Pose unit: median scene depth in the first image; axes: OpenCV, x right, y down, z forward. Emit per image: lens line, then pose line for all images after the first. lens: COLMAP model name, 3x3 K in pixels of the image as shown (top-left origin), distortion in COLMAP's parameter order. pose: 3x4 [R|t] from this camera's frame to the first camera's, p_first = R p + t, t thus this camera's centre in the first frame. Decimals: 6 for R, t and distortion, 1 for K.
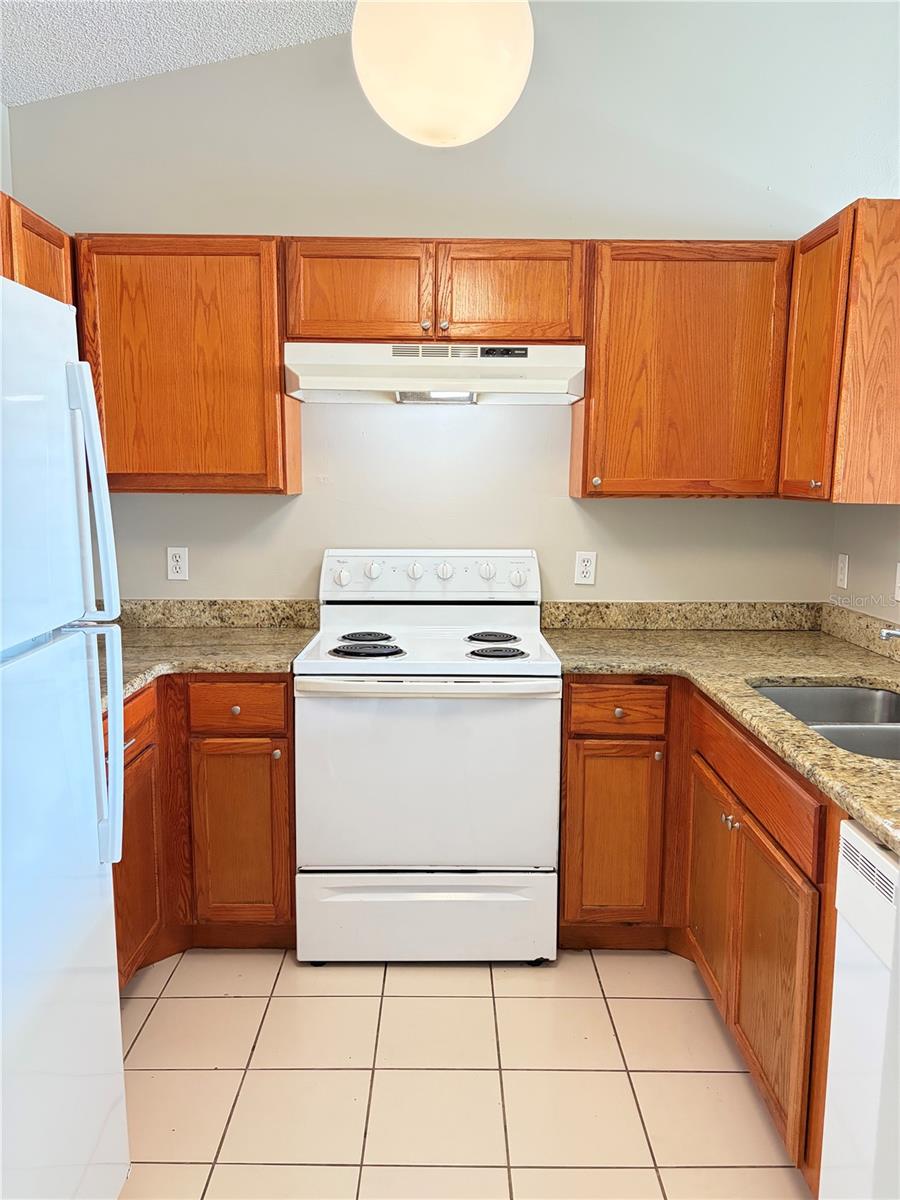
lens RADIAL K [[911.9, 0, 450.0], [0, 911.9, 600.0], [0, 0, 1]] dist [0.010663, -0.001001]
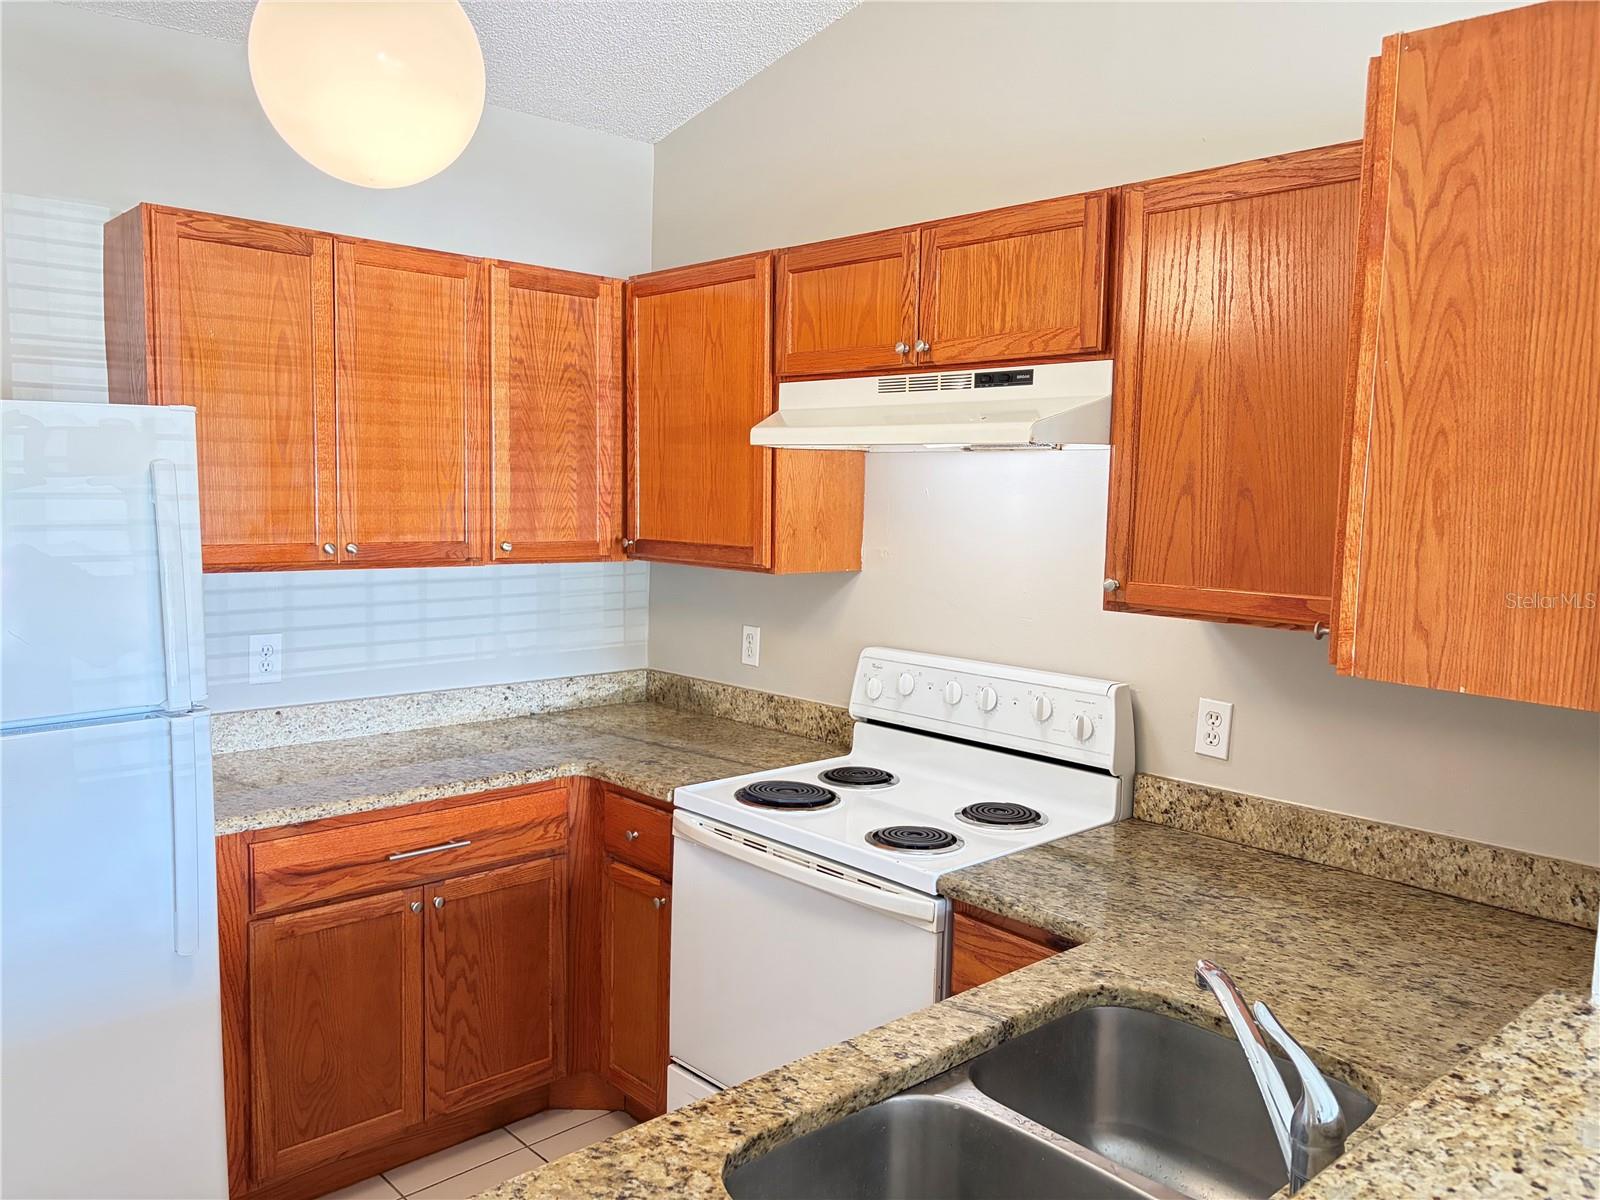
lens RADIAL K [[1208.4, 0, 798.3], [0, 1208.4, 587.0], [0, 0, 1]] dist [0.081365, -0.124095]
pose [[0.680115, 0.070317, -0.729725, 0.601404], [-0.111893, 0.993684, -0.008533, -0.100644], [0.724516, 0.087454, 0.683687, 0.316840]]
